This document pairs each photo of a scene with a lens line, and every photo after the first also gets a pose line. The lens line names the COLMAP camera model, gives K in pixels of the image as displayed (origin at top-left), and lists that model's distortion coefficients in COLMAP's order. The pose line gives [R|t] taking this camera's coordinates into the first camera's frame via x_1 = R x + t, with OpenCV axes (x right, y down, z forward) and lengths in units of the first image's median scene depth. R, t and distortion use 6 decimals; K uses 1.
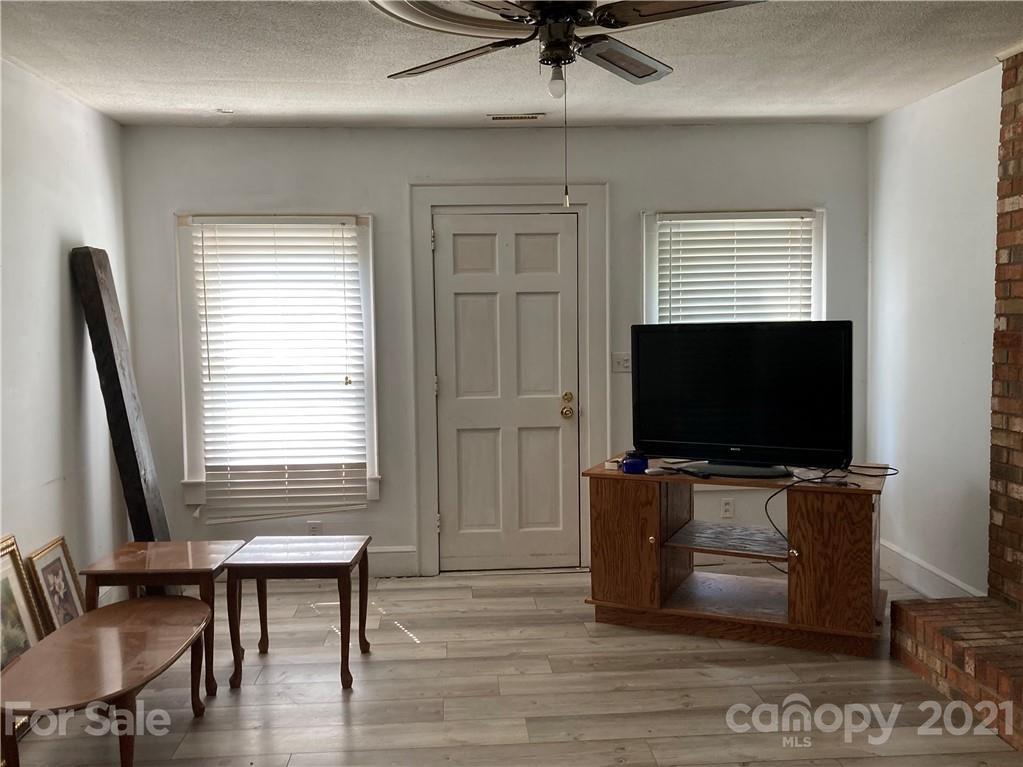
lens RADIAL K [[910.7, 0, 511.5], [0, 910.7, 383.5], [0, 0, 1]] dist [0.040378, -0.009625]
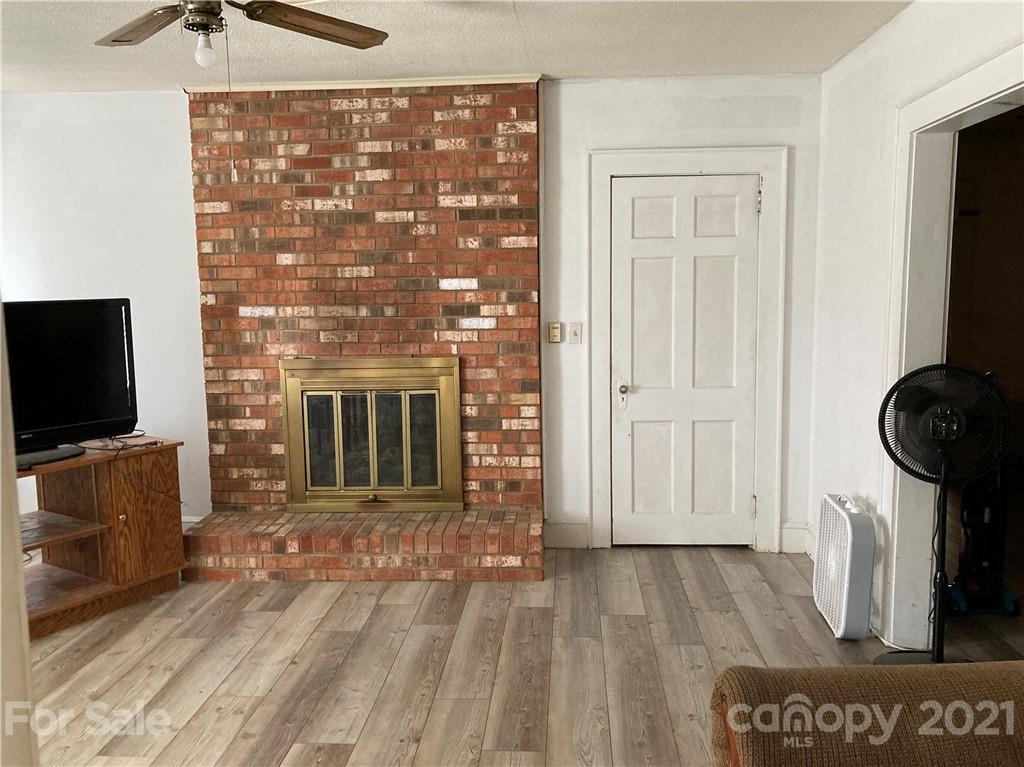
lens RADIAL K [[840.7, 0, 516.5], [0, 840.7, 372.2], [0, 0, 1]] dist [0.046784, -0.076558]
pose [[0.167830, -0.094482, 0.981278, -0.570472], [0.091388, 0.992601, 0.079942, -0.018911], [-0.981571, 0.076260, 0.175223, 0.375617]]
